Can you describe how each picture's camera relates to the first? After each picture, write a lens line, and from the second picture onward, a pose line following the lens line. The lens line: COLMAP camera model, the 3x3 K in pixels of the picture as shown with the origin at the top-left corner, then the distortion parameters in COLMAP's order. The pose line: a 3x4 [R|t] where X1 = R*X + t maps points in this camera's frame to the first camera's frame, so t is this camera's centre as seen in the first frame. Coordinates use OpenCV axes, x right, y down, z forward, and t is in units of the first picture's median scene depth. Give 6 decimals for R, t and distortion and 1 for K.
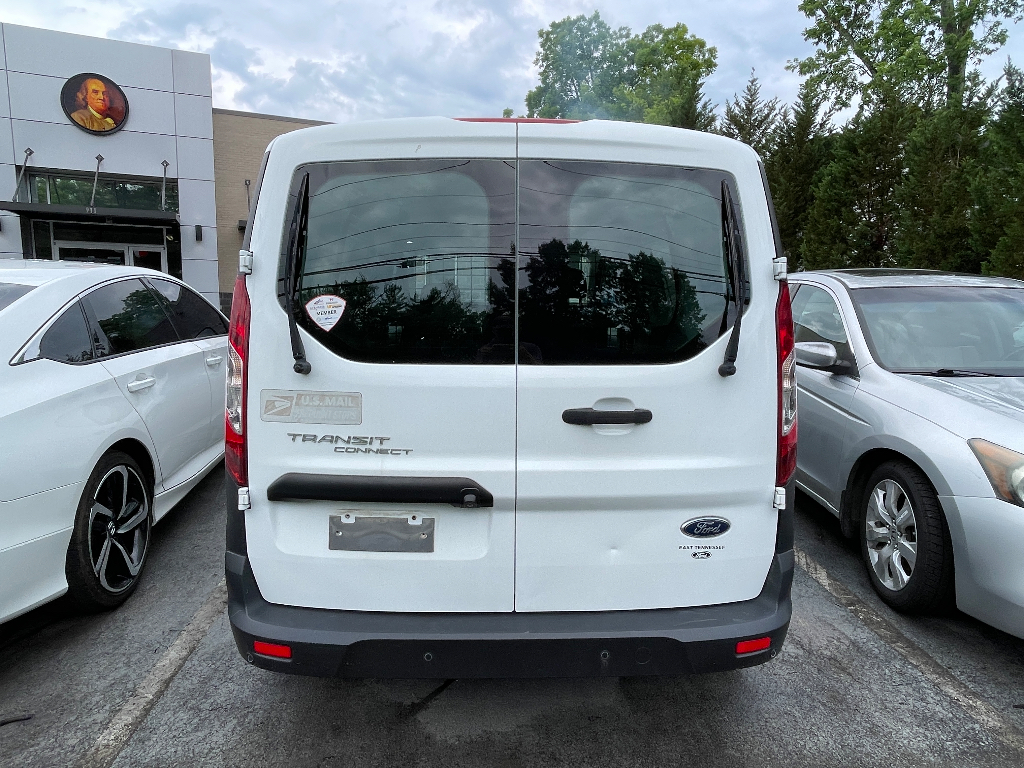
lens RADIAL K [[686.7, 0, 502.5], [0, 686.7, 379.9], [0, 0, 1]] dist [-0.008961, 0.021219]
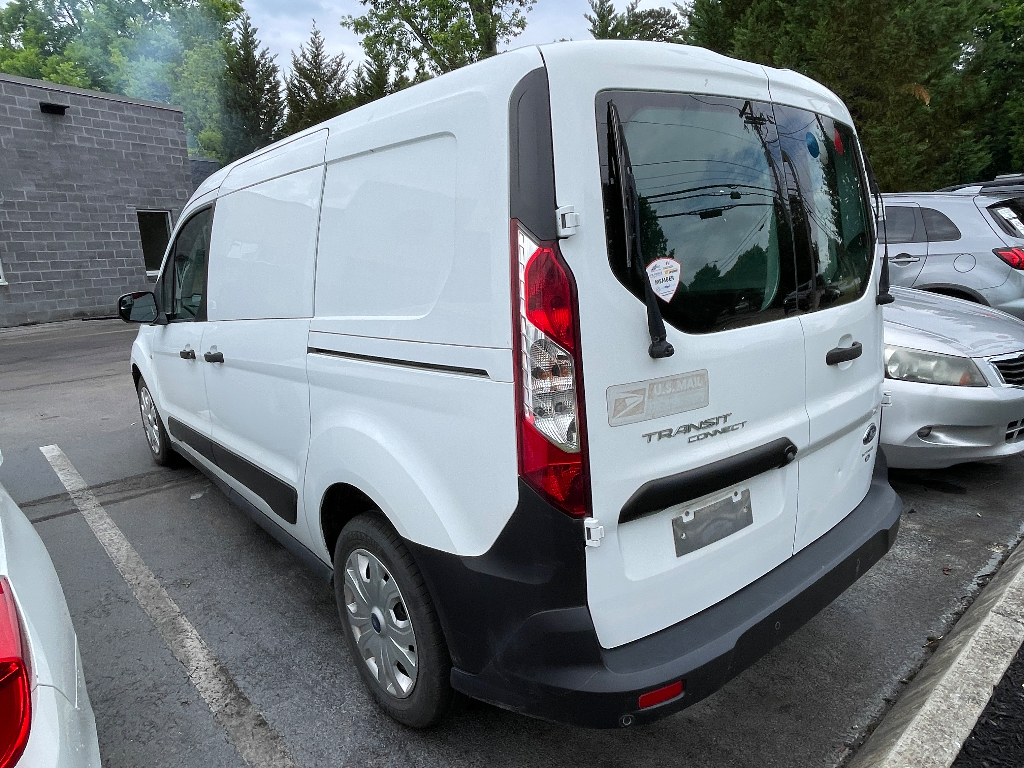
lens RADIAL K [[686.7, 0, 510.0], [0, 686.7, 393.1], [0, 0, 1]] dist [-0.008961, 0.021219]
pose [[0.781973, -0.186836, 0.594651, -0.871773], [0.143071, 0.982348, 0.120508, -0.086174], [-0.606670, -0.009157, 0.794901, 0.438673]]
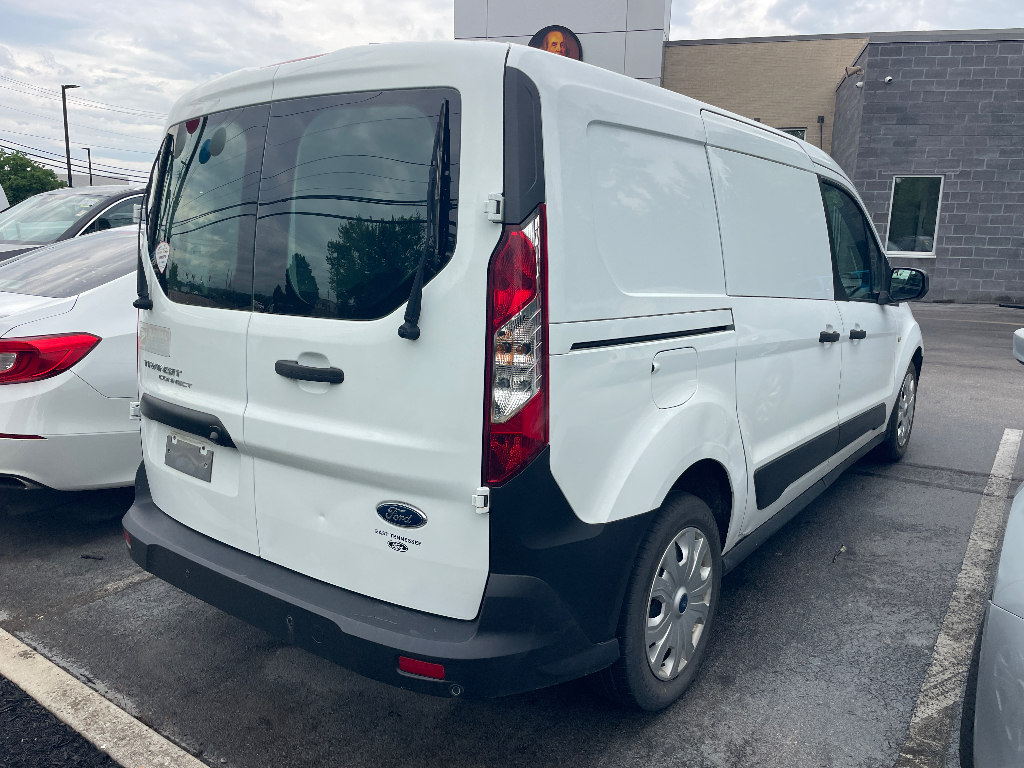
lens RADIAL K [[822.5, 0, 514.0], [0, 822.5, 379.4], [0, 0, 1]] dist [0.041233, -0.006982]
pose [[0.764892, 0.104808, -0.635575, 1.043582], [-0.087068, 0.994442, 0.059202, -0.026950], [0.638247, 0.010056, 0.769766, 0.297121]]
